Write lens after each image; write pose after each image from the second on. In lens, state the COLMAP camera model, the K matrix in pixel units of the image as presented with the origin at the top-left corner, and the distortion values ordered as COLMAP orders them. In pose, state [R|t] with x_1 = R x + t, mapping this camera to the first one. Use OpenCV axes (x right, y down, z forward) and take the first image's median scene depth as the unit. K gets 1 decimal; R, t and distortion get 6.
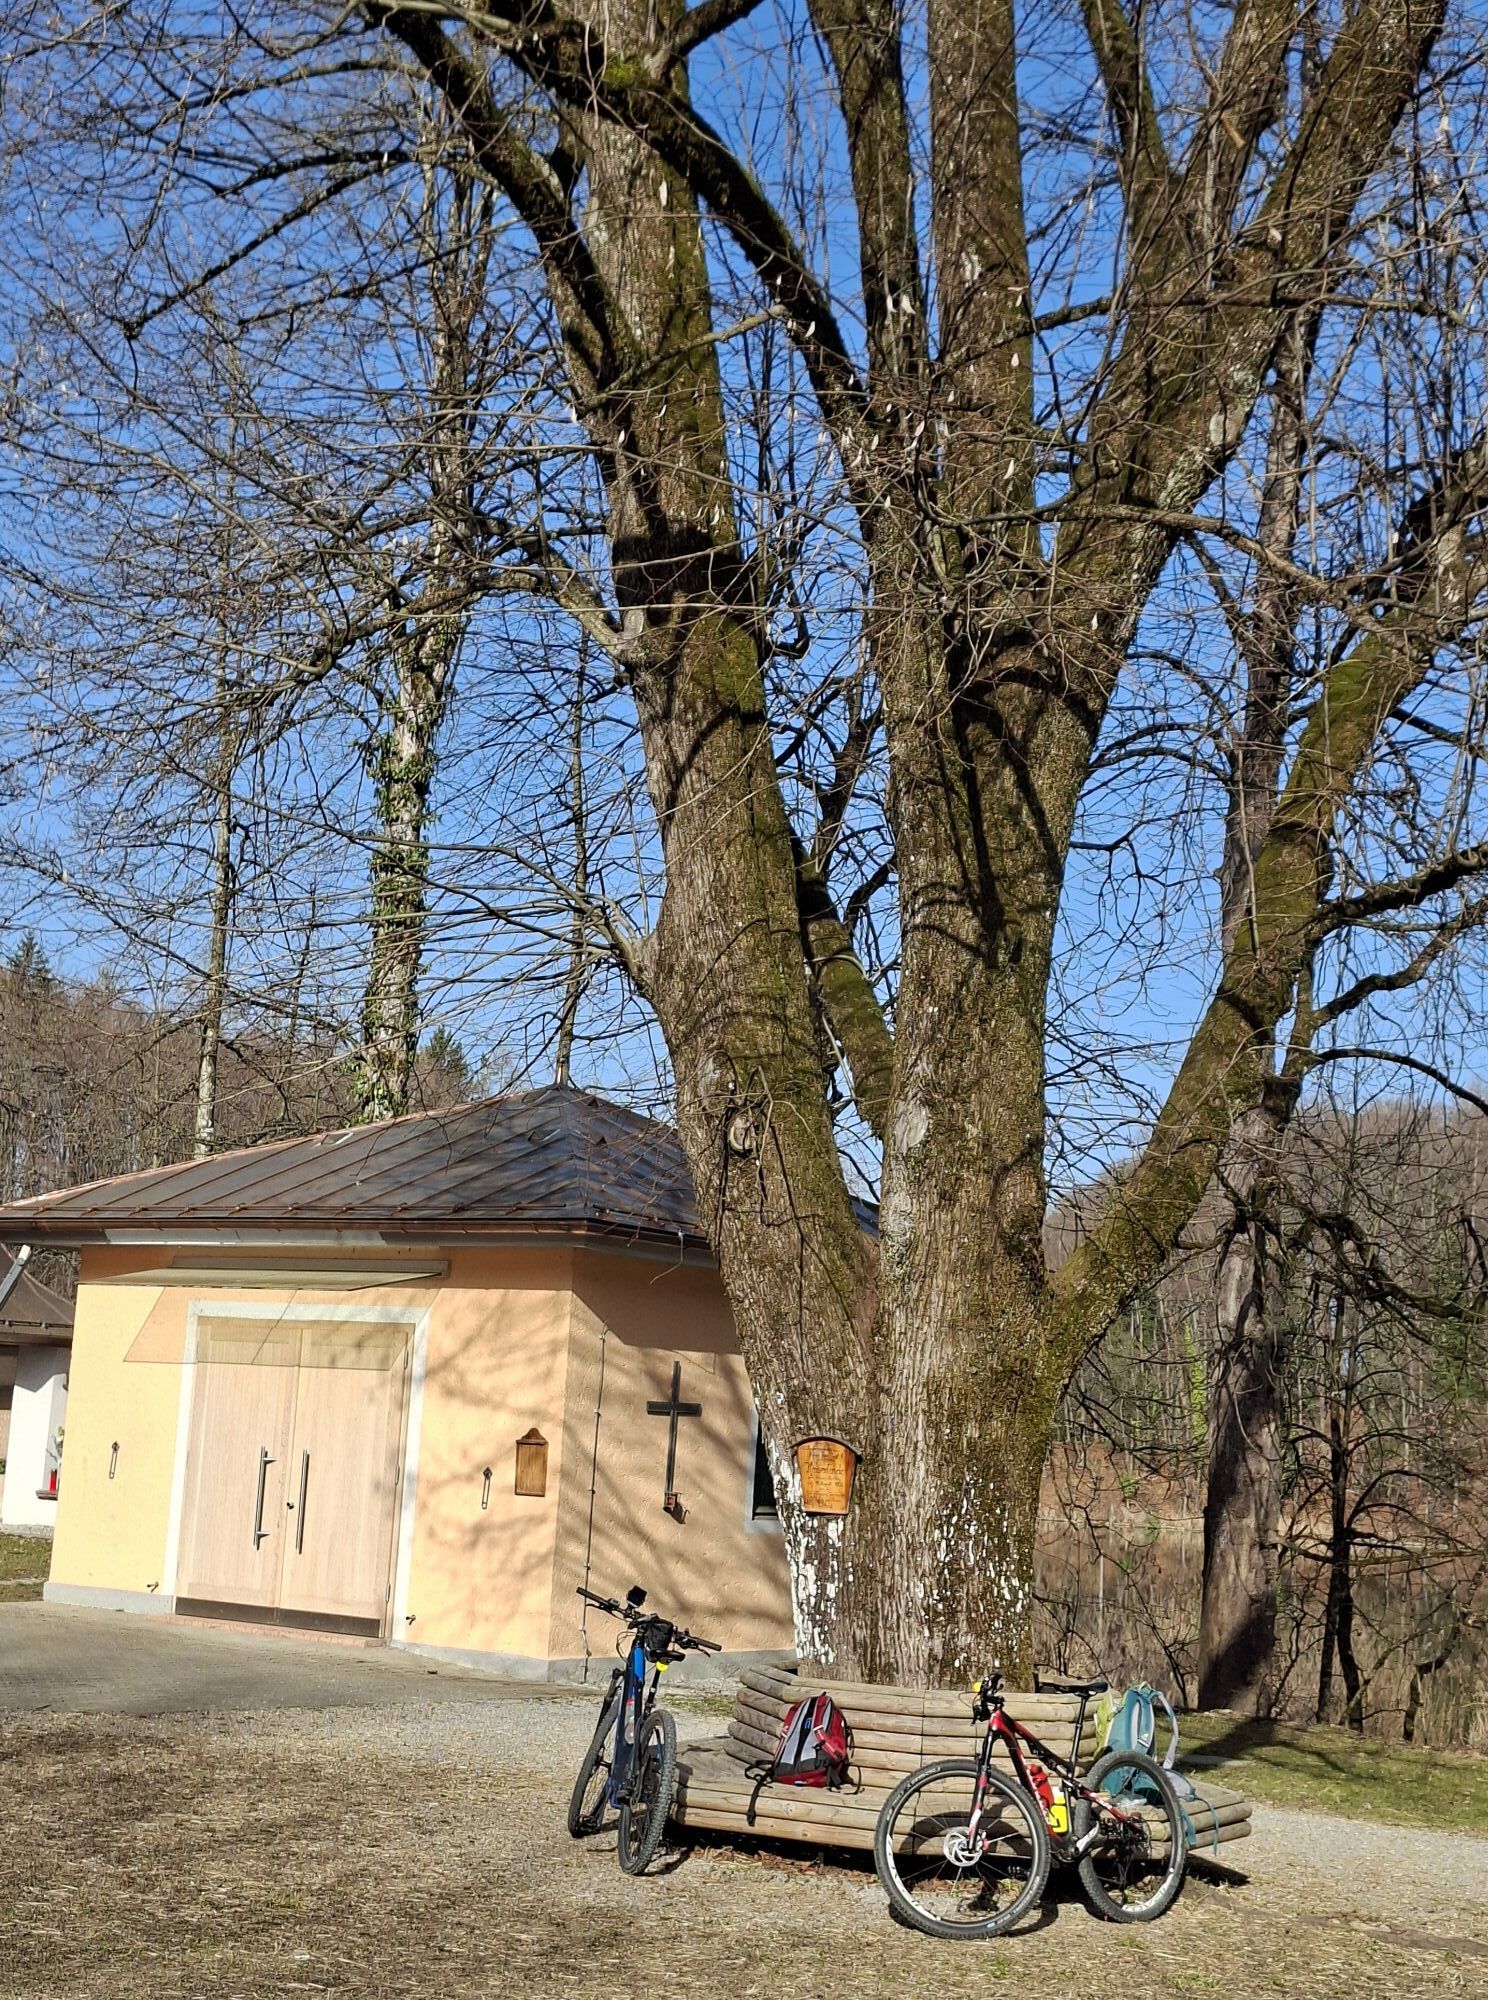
lens RADIAL K [[3052.1, 0, 744.0], [0, 3052.1, 1000.0], [0, 0, 1]] dist [-0.014805, -0.055953]
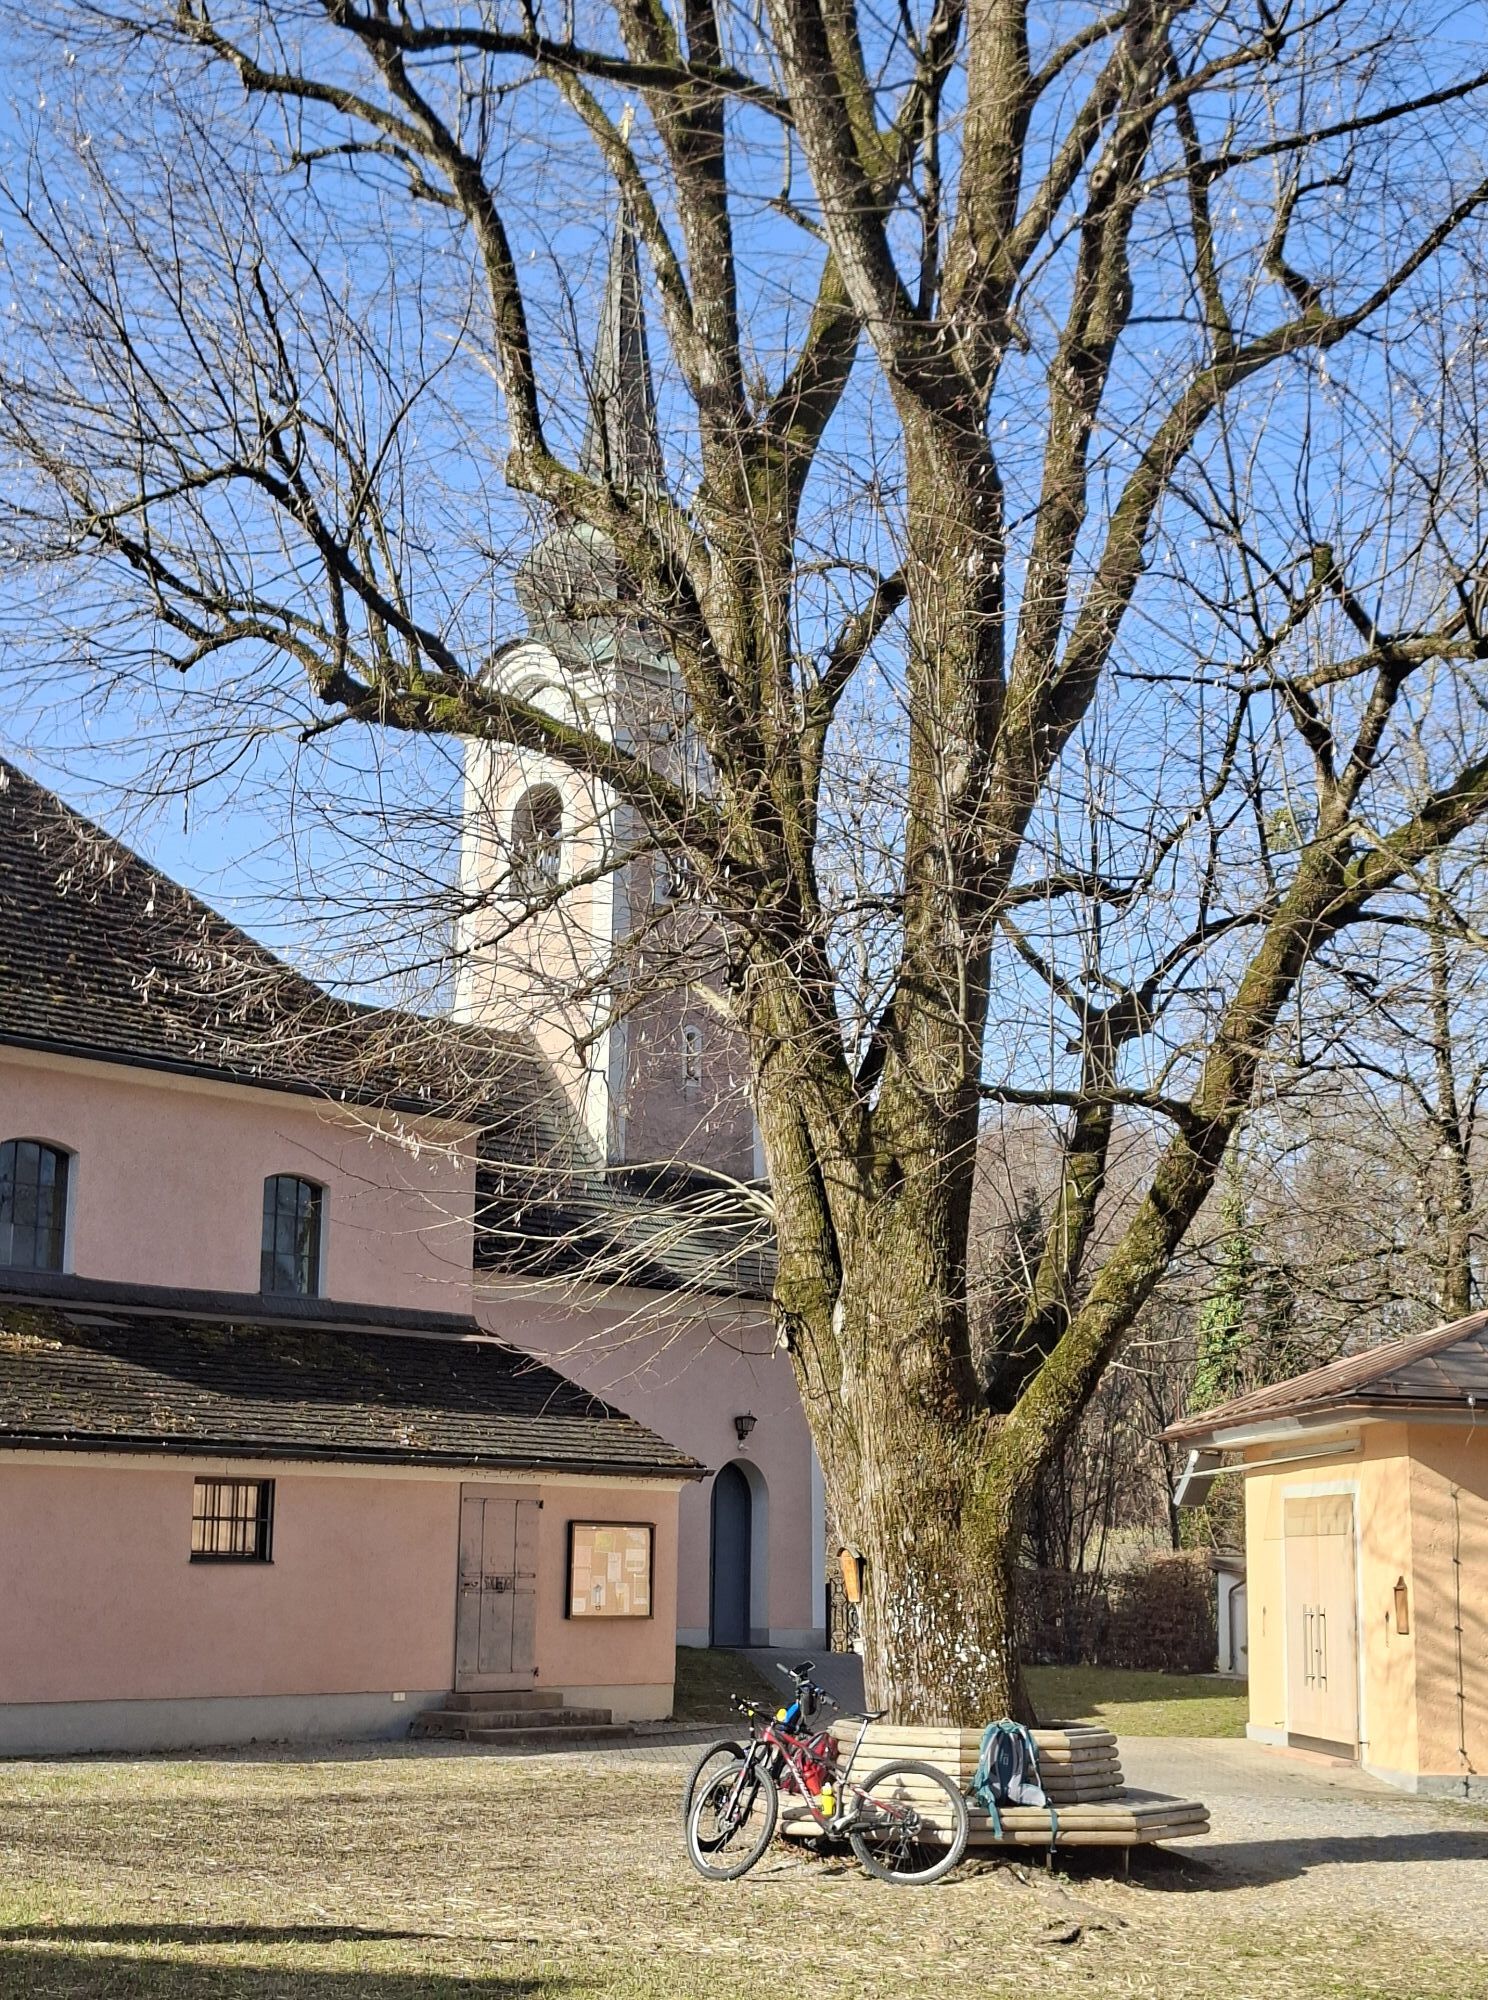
lens RADIAL K [[3052.1, 0, 744.0], [0, 3052.1, 1000.0], [0, 0, 1]] dist [-0.014805, -0.055953]
pose [[0.641992, -0.186691, -0.743635, 1.094016], [0.121422, 0.982418, -0.141813, 0.090188], [0.757035, 0.000750, 0.653373, 0.048618]]
